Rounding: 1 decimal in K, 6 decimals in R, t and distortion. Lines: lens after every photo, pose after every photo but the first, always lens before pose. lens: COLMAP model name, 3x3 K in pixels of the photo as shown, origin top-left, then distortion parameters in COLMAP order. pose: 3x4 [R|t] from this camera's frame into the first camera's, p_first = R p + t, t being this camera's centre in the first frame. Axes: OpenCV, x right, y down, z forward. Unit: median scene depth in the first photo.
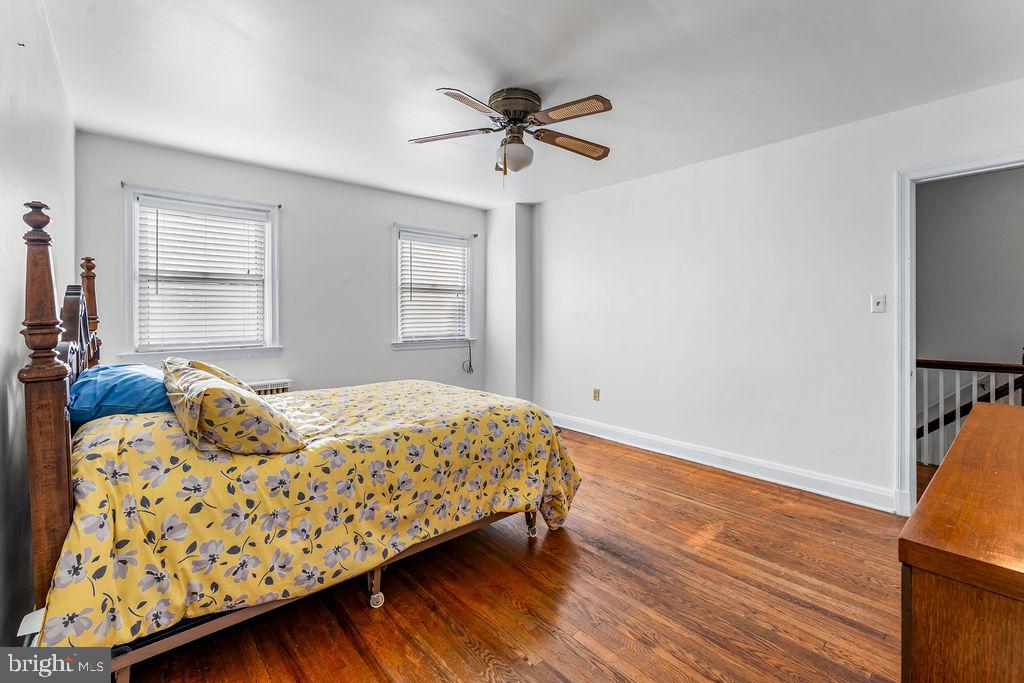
lens RADIAL K [[442.6, 0, 511.0], [0, 442.6, 317.6], [0, 0, 1]] dist [0.002866, -0.000129]
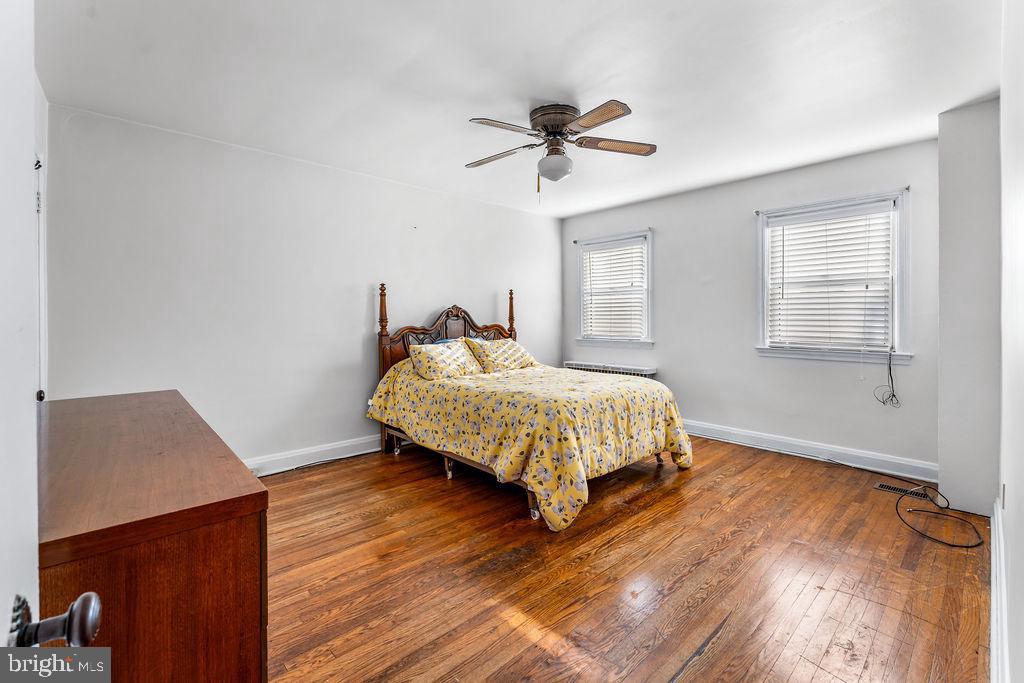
lens RADIAL K [[442.6, 0, 514.0], [0, 442.6, 318.9], [0, 0, 1]] dist [0.002866, -0.000129]
pose [[0.029448, 0.003646, -0.999560, 1.430919], [-0.003463, 0.999988, 0.003545, -0.002140], [0.999560, 0.003357, 0.029461, 1.156821]]
